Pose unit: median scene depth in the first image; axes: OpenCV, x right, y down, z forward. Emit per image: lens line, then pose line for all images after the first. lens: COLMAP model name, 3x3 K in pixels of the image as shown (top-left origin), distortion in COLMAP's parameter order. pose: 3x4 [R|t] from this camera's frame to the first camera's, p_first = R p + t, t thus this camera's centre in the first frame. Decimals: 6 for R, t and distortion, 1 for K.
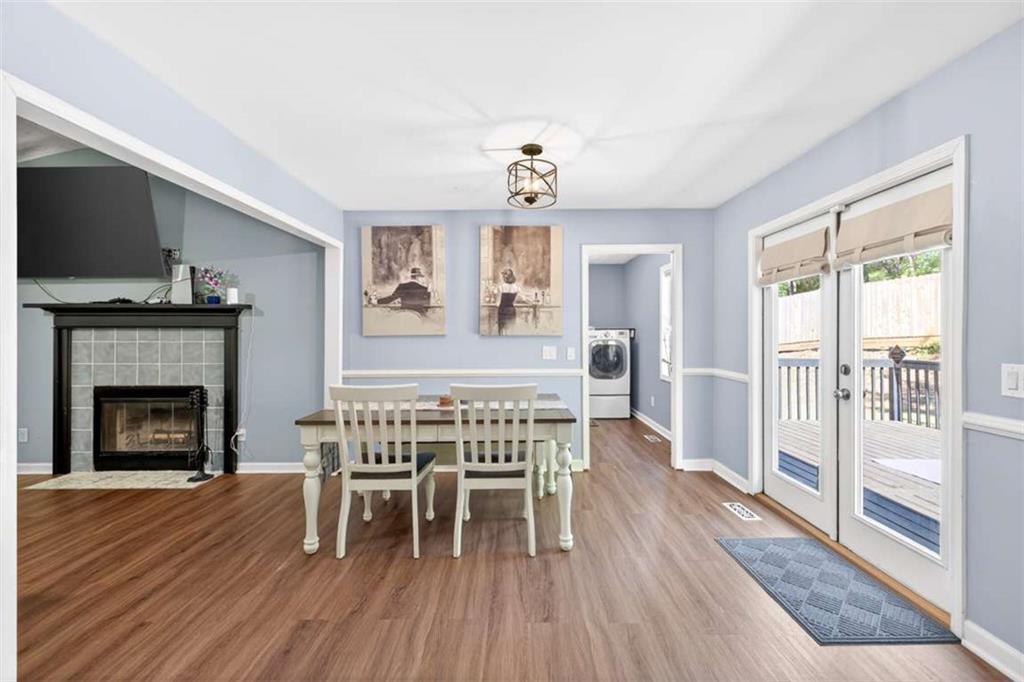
lens RADIAL K [[427.0, 0, 508.8], [0, 427.0, 337.9], [0, 0, 1]] dist [0.002484, 0.000324]
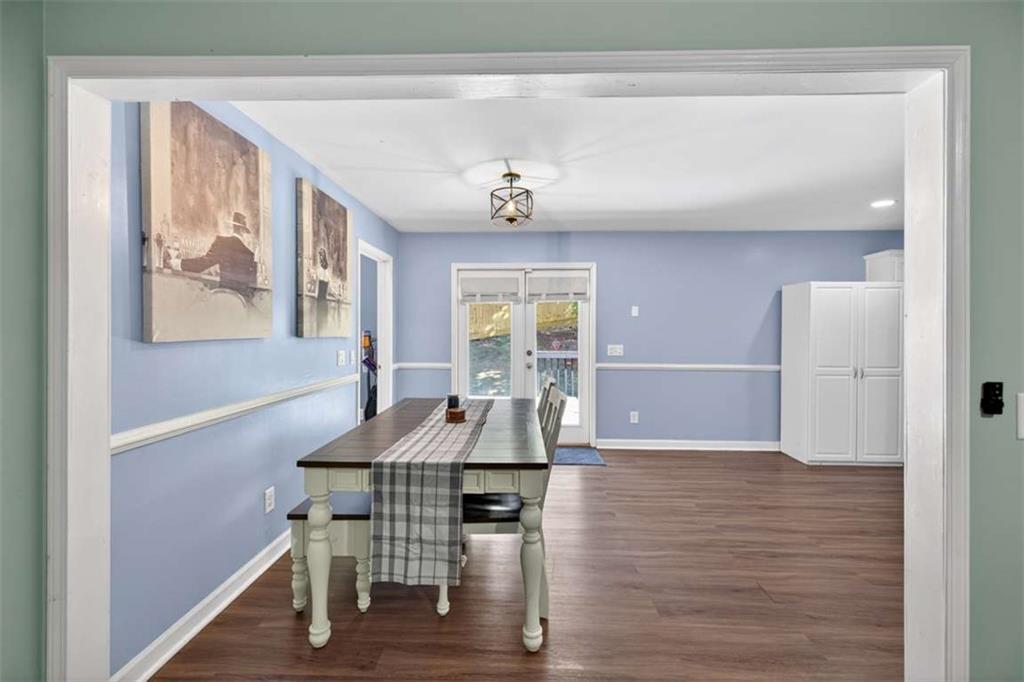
lens RADIAL K [[427.0, 0, 508.8], [0, 427.0, 337.9], [0, 0, 1]] dist [0.002484, 0.000324]
pose [[0.040959, -0.013158, 0.999074, -0.741177], [0.004356, 0.999906, 0.012990, -0.012914], [-0.999151, 0.003820, 0.041012, 0.641725]]
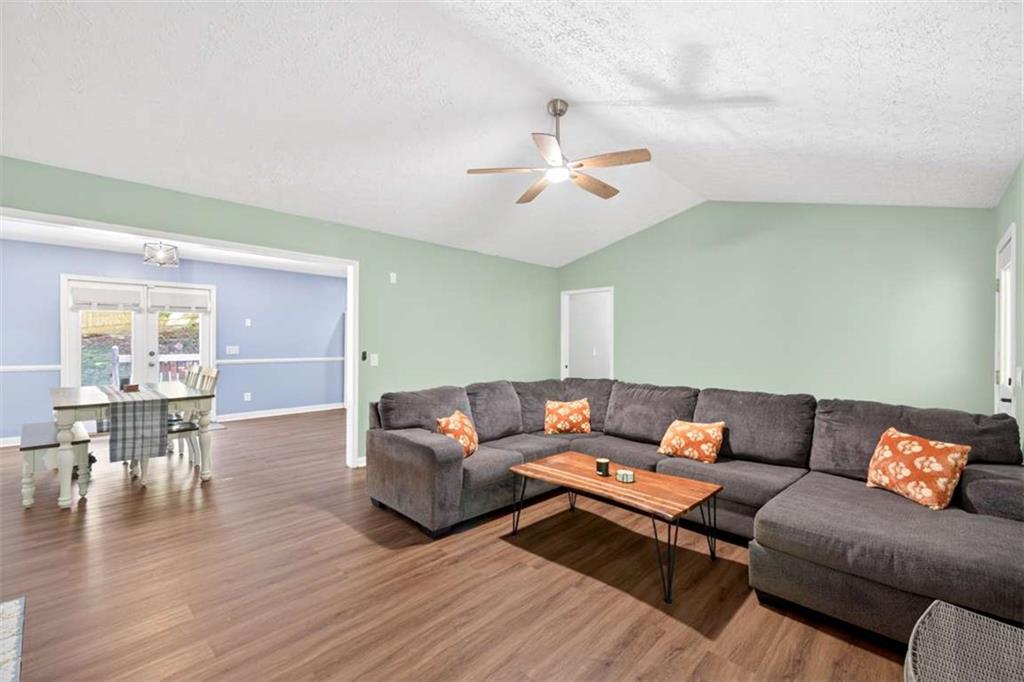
lens RADIAL K [[427.0, 0, 508.8], [0, 427.0, 337.9], [0, 0, 1]] dist [0.002484, 0.000324]
pose [[-0.728477, -0.003651, 0.685060, -1.477926], [-0.002954, 0.999993, 0.002188, -0.016236], [-0.685064, -0.000430, -0.728483, 0.873382]]
